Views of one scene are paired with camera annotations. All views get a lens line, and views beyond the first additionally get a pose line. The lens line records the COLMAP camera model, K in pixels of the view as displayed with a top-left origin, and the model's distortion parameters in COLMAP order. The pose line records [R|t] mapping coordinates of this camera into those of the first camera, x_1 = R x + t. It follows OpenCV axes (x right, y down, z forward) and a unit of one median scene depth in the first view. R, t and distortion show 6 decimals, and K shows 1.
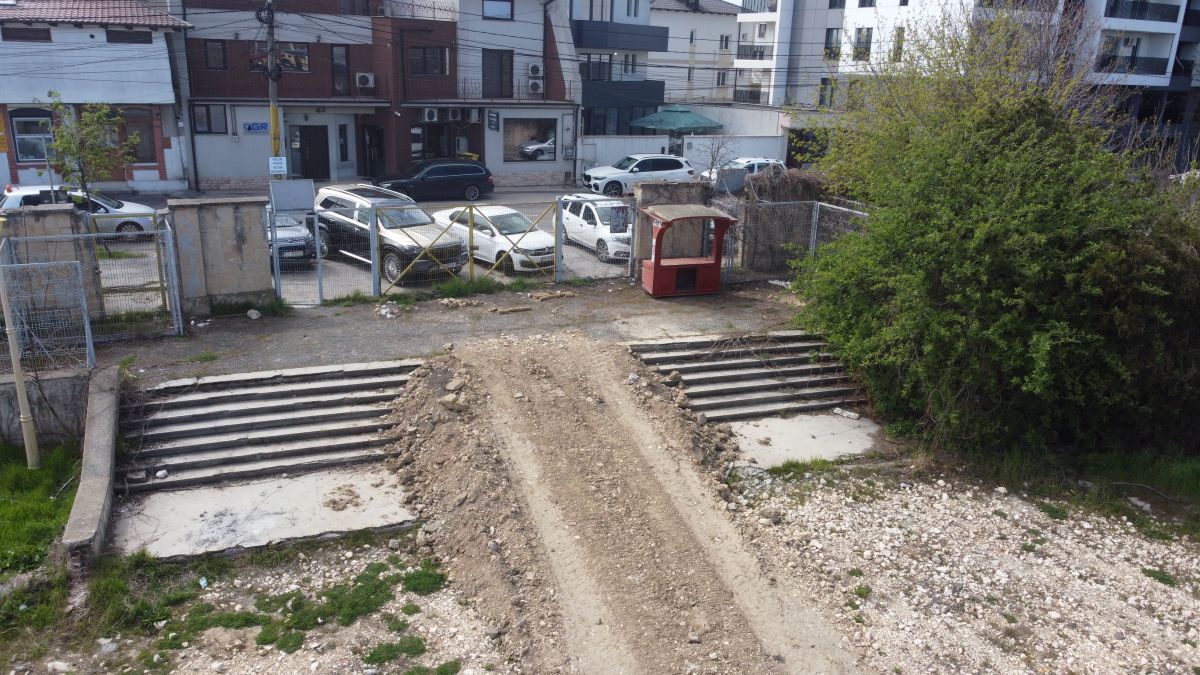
lens RADIAL K [[914.1, 0, 600.0], [0, 914.1, 337.5], [0, 0, 1]] dist [0.004733, 0.000349]
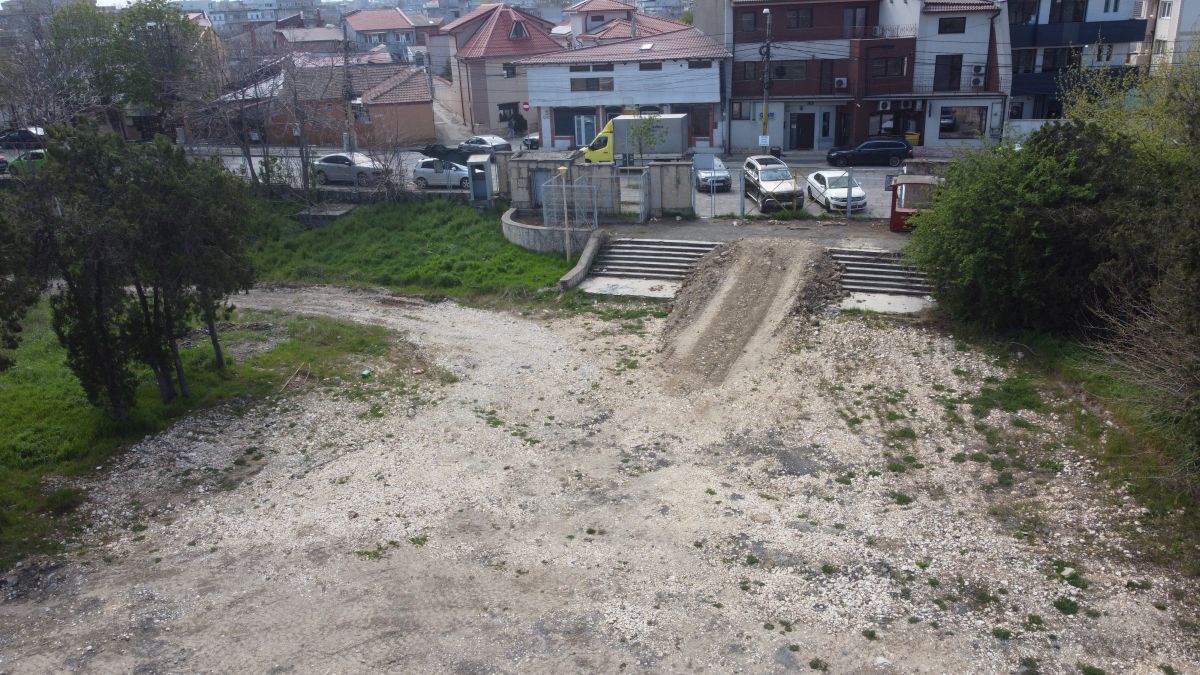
lens RADIAL K [[914.1, 0, 600.0], [0, 914.1, 337.5], [0, 0, 1]] dist [0.004733, 0.000349]
pose [[0.746207, 0.163172, -0.645407, 0.784522], [-0.131591, 0.986520, 0.097269, 0.056984], [0.652579, 0.012347, 0.757620, -0.621791]]
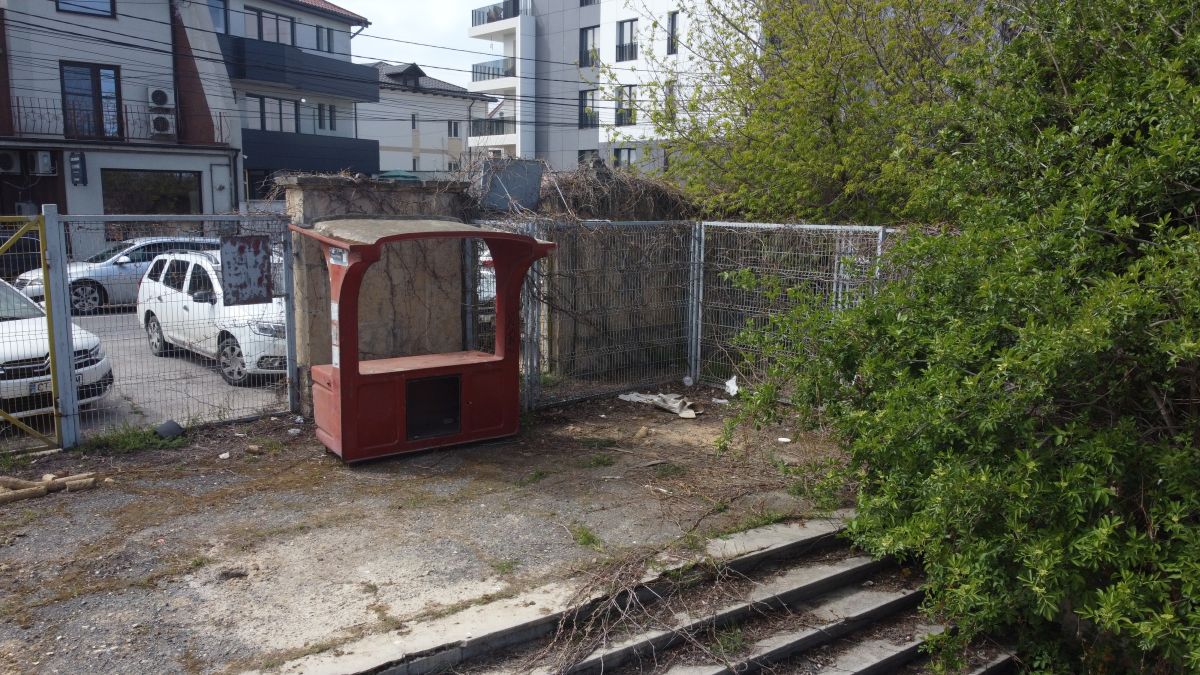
lens RADIAL K [[914.1, 0, 600.0], [0, 914.1, 337.5], [0, 0, 1]] dist [0.004733, 0.000349]
pose [[0.957903, -0.064319, 0.279795, 0.057067], [0.103022, 0.986681, -0.125888, -0.037898], [-0.267971, 0.149414, 0.951770, 0.627801]]
